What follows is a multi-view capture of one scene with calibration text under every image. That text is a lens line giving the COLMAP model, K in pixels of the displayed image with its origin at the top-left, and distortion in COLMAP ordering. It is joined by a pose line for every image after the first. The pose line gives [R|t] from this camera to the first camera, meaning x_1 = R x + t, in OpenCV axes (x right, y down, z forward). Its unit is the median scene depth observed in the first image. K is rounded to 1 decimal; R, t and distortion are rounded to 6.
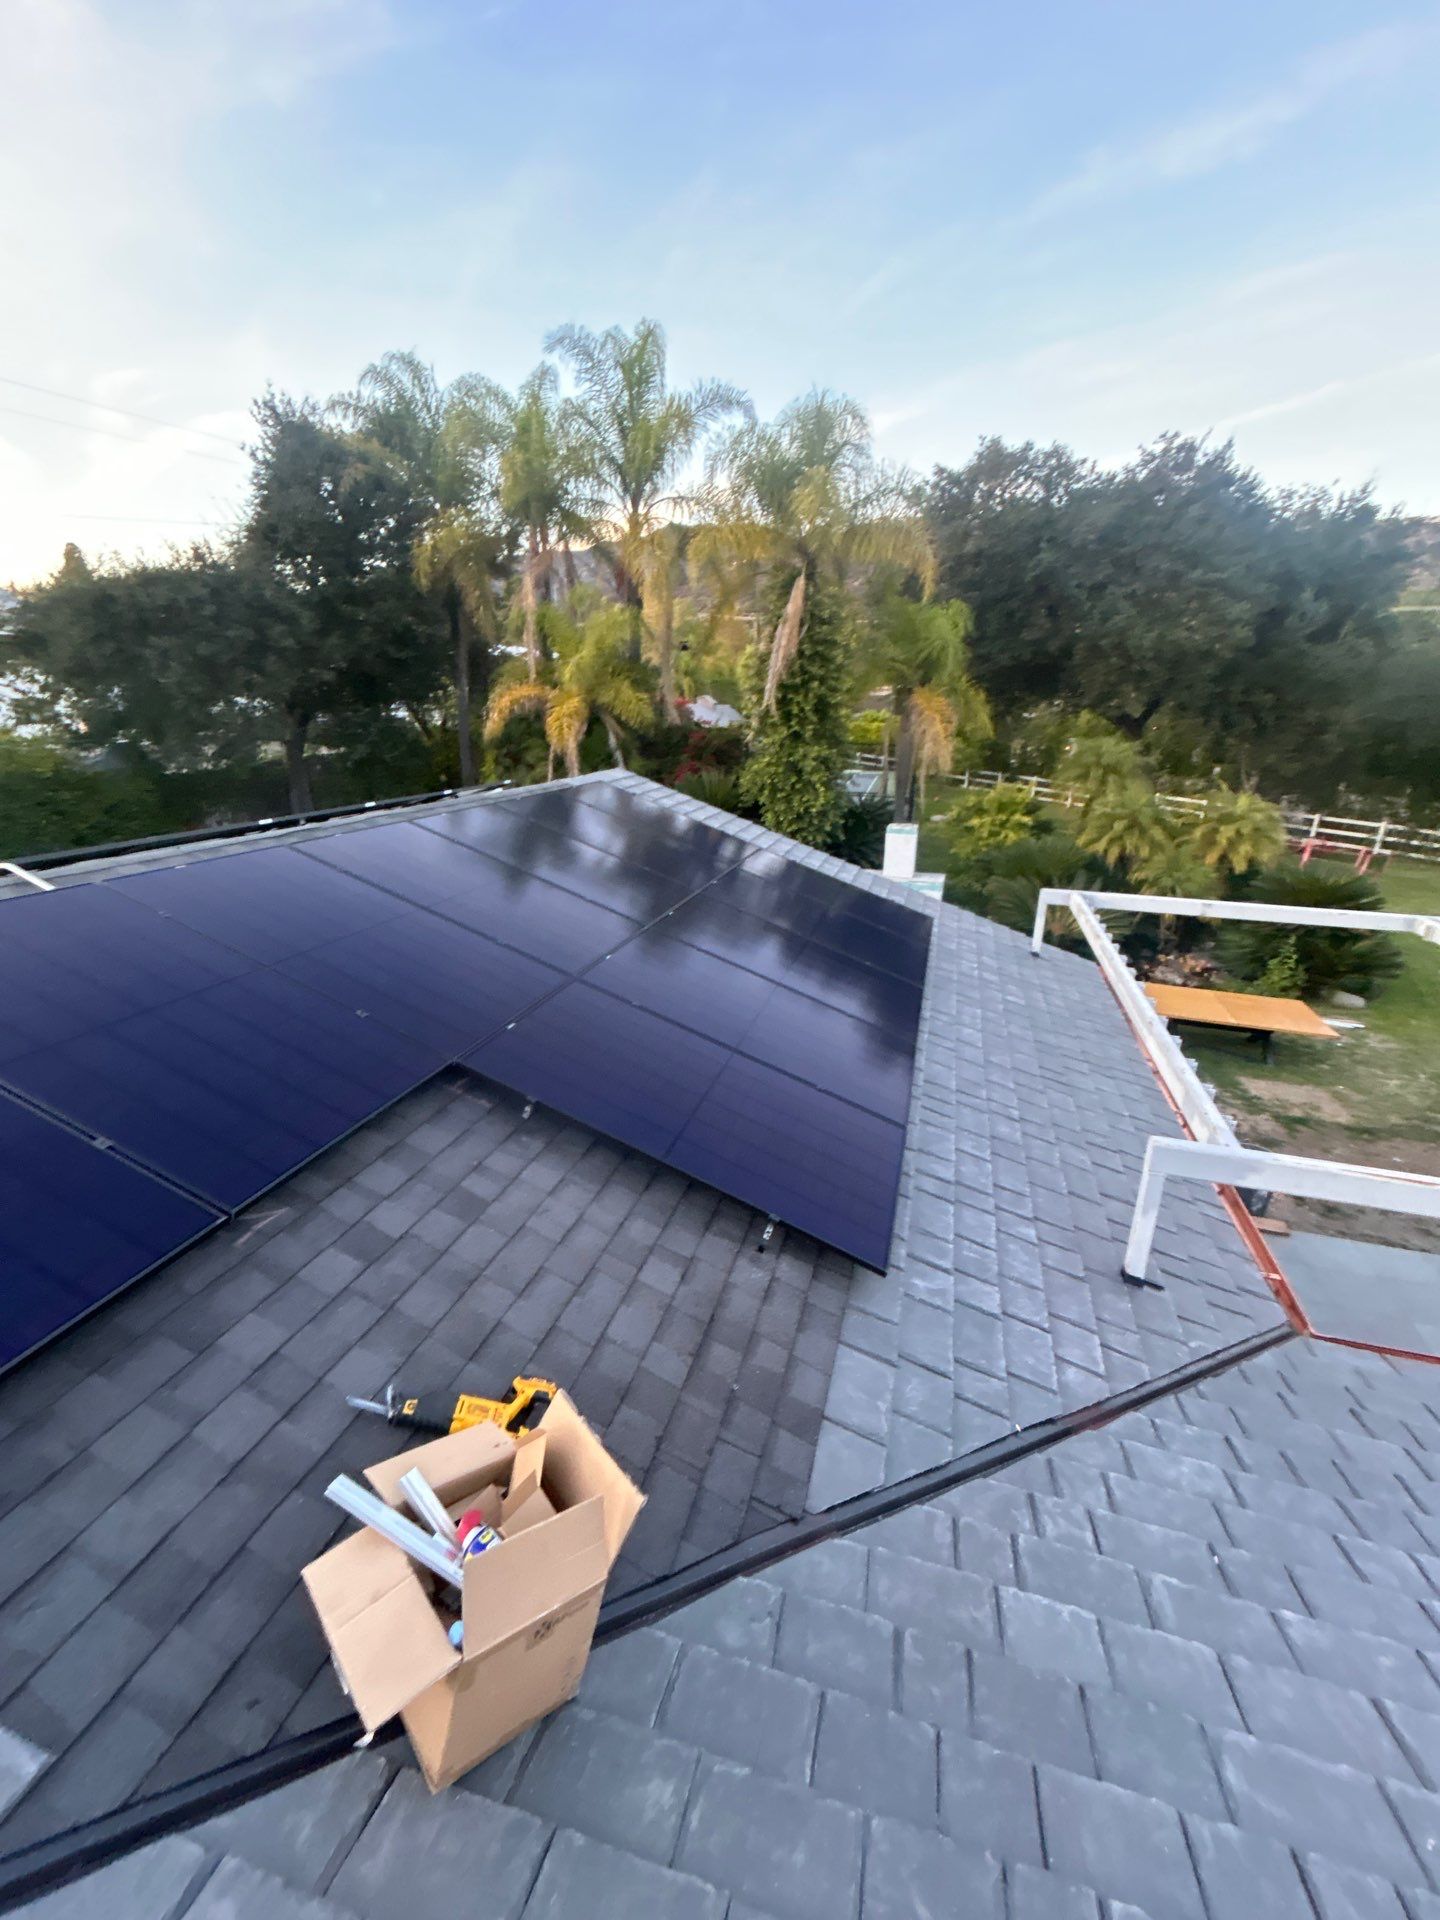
lens RADIAL K [[772.9, 0, 721.9], [0, 772.9, 962.3], [0, 0, 1]] dist [-0.003331, 0.002380]
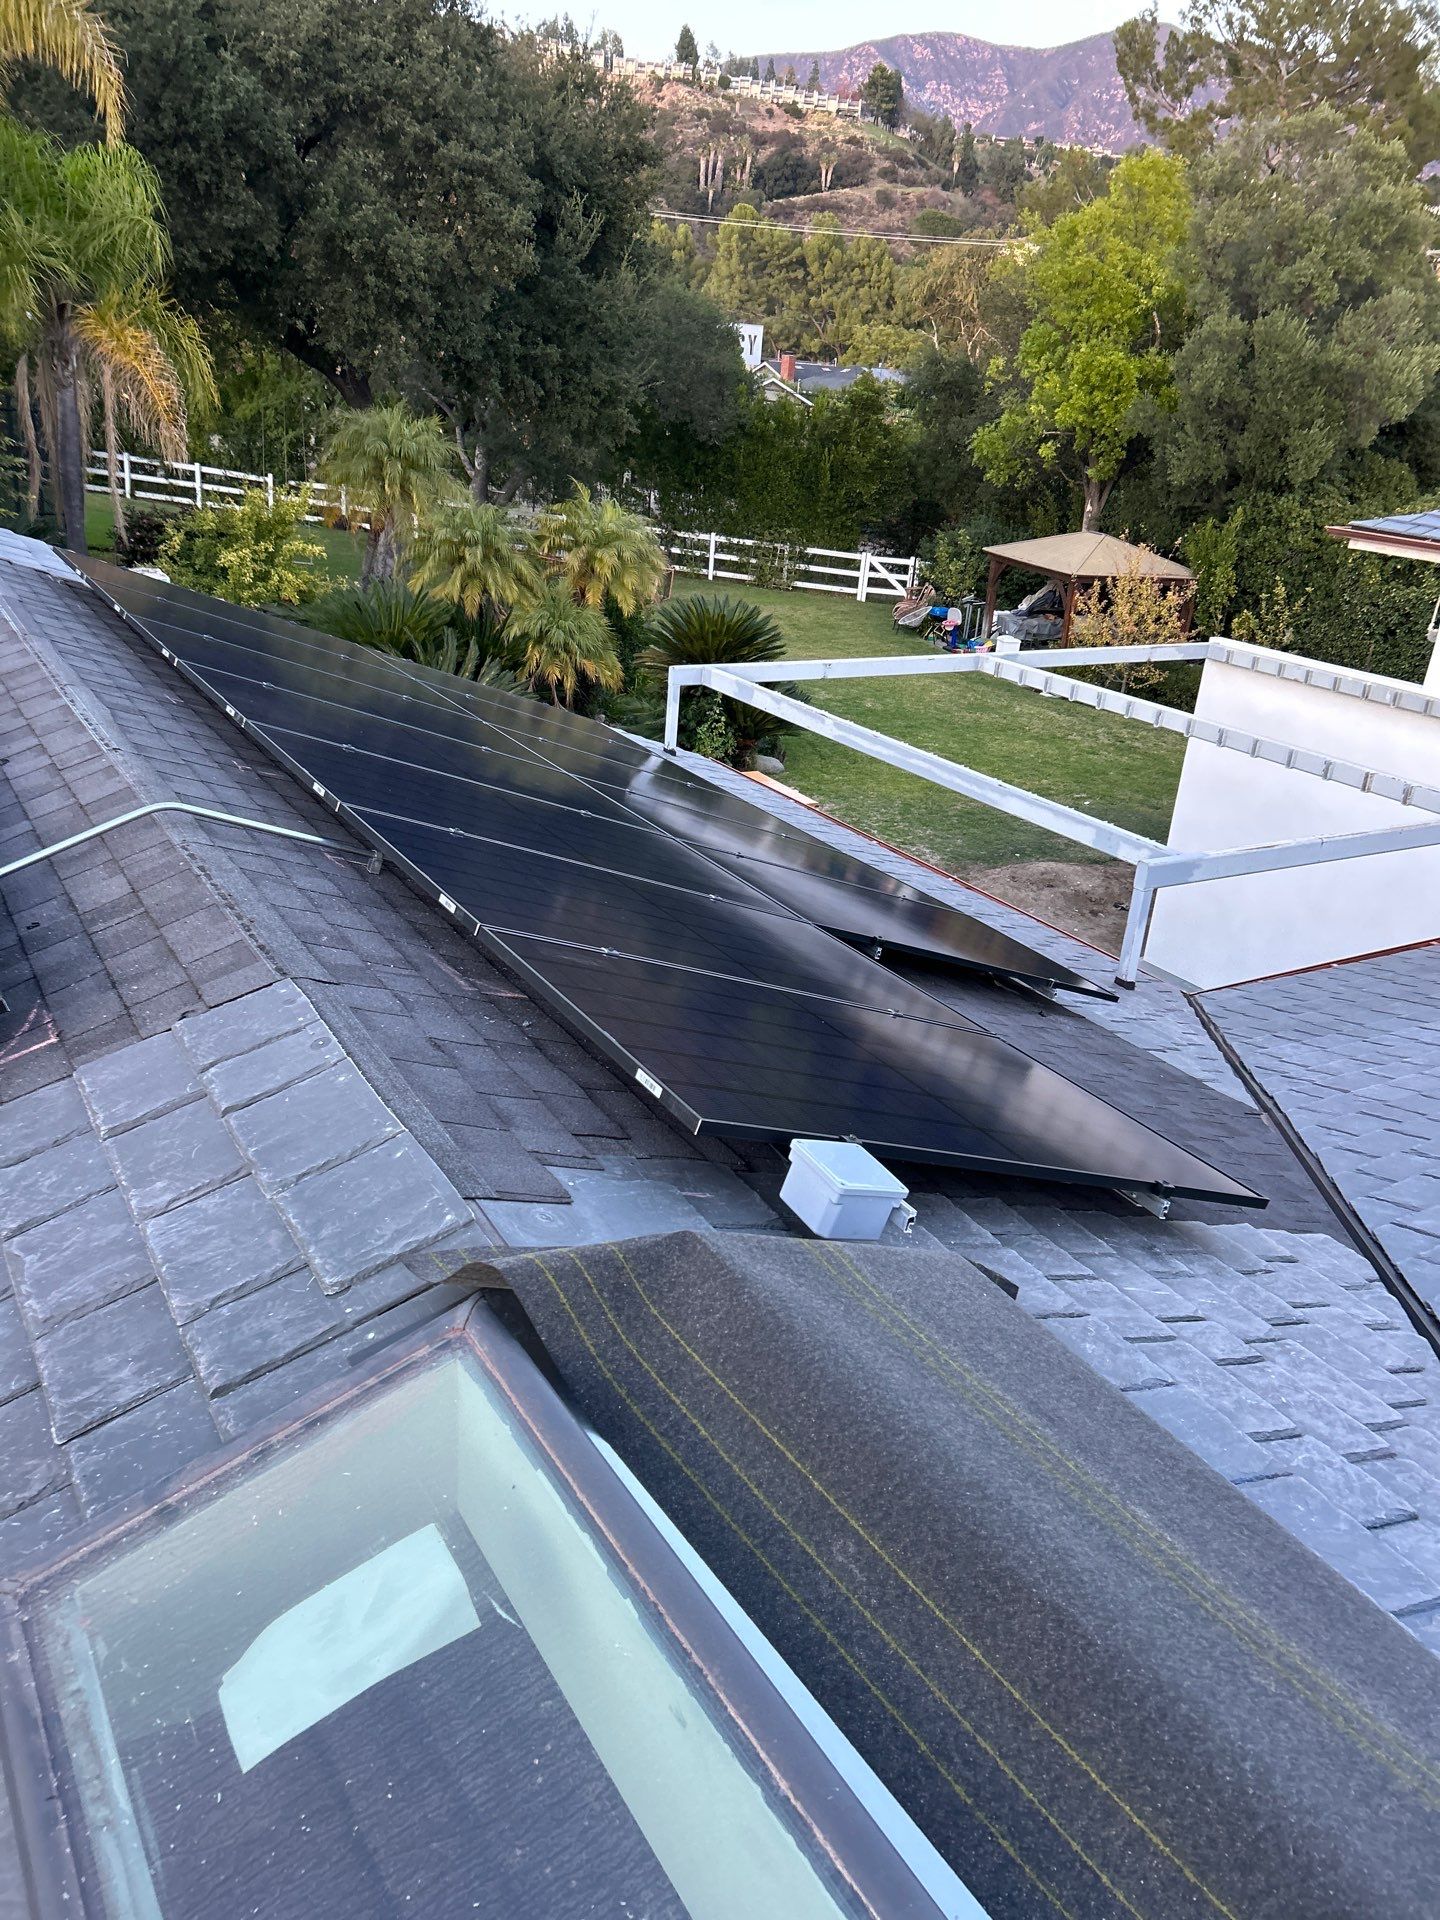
lens RADIAL K [[1445.1, 0, 708.8], [0, 1445.1, 966.1], [0, 0, 1]] dist [0.048857, -0.049811]
pose [[0.674022, -0.247338, 0.696073, -0.271190], [0.165941, 0.968894, 0.183596, -0.026091], [-0.719832, -0.008240, 0.694100, -0.018277]]
